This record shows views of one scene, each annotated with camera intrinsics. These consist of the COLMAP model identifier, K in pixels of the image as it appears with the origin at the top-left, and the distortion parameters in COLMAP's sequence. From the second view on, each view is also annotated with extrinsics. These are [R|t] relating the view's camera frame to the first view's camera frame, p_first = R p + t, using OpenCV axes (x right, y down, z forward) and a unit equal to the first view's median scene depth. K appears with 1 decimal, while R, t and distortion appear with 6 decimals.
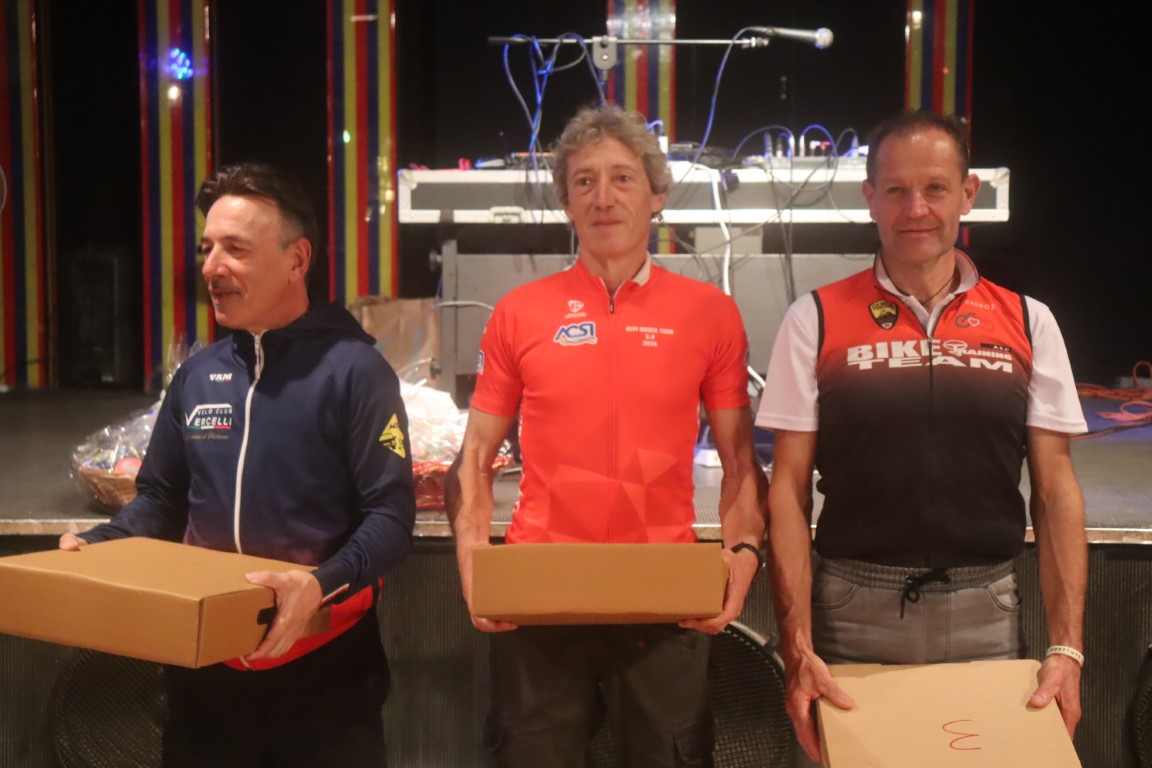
lens RADIAL K [[1831.0, 0, 576.0], [0, 1831.0, 384.0], [0, 0, 1]] dist [0.072668, 0.699941]
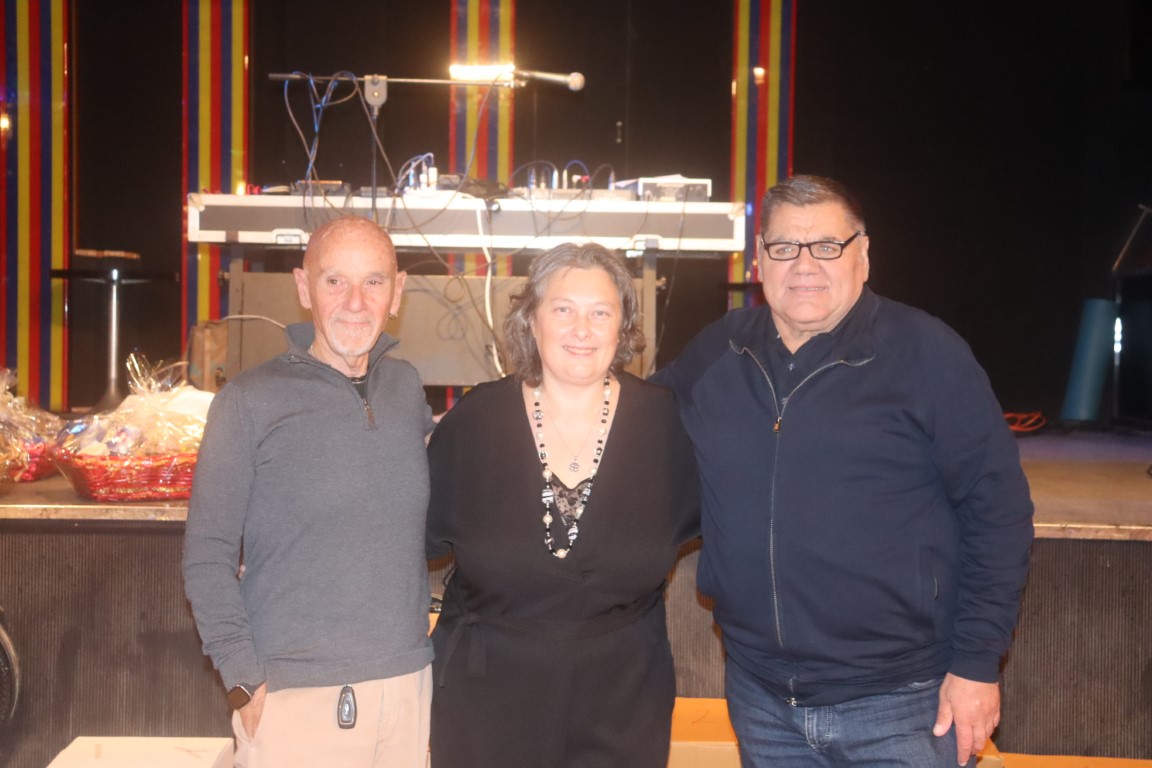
lens RADIAL K [[1822.3, 0, 576.0], [0, 1822.3, 384.0], [0, 0, 1]] dist [0.126608, 0.229905]
pose [[0.999495, 0.013269, 0.028874, 0.102974], [-0.012513, 0.999578, -0.026225, 0.021697], [-0.029209, 0.025850, 0.999239, -0.089346]]
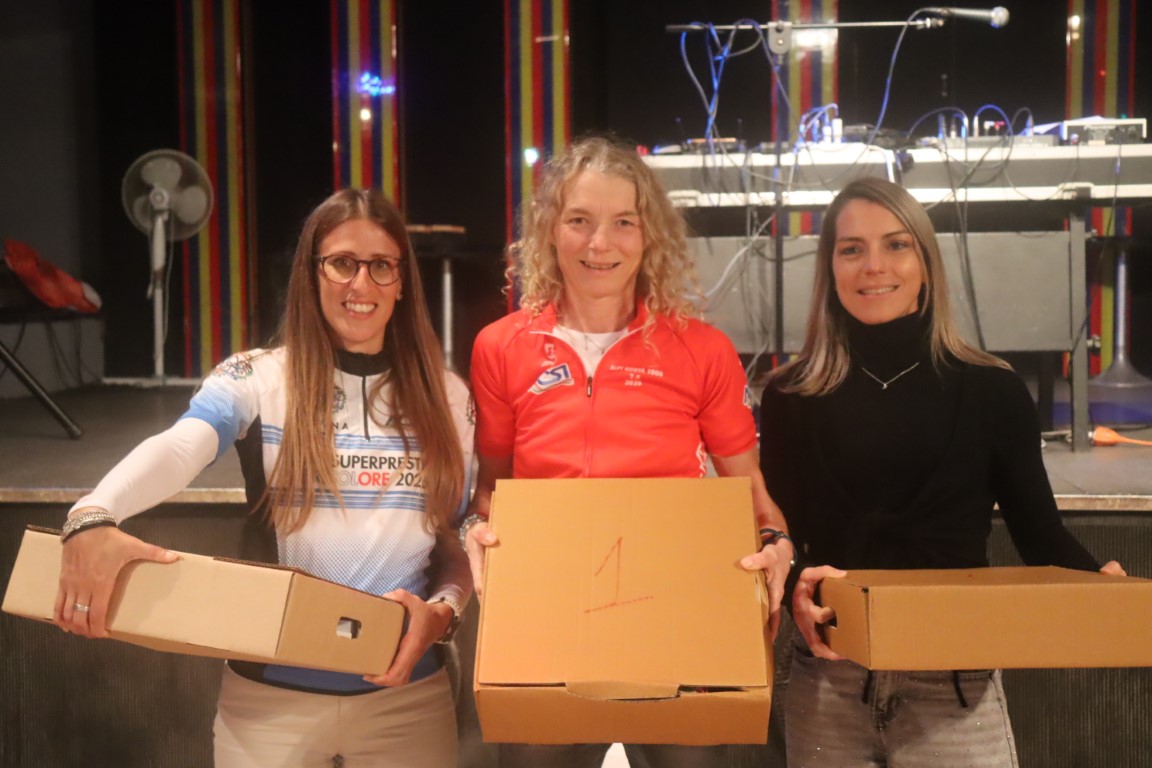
lens RADIAL K [[1713.0, 0, 576.0], [0, 1713.0, 384.0], [0, 0, 1]] dist [0.021339, 0.583344]
pose [[0.995997, -0.006559, -0.089147, -0.013116], [0.006183, 0.999971, -0.004493, 0.015590], [0.089173, 0.003924, 0.996008, 0.037292]]
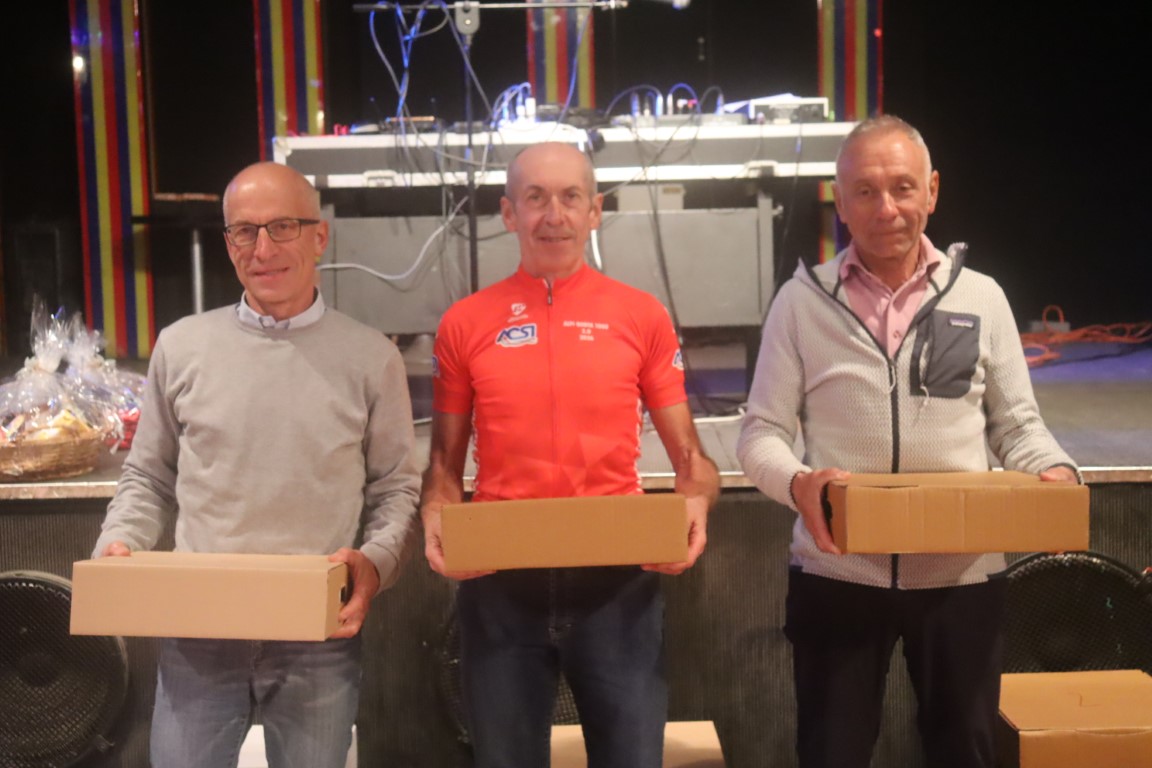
lens RADIAL K [[1755.6, 0, 576.0], [0, 1755.6, 384.0], [0, 0, 1]] dist [0.088663, 0.208309]
pose [[0.999699, -0.024205, -0.003963, 0.072942], [0.024296, 0.999399, 0.024718, 0.000907], [0.003362, -0.024807, 0.999687, 0.012153]]
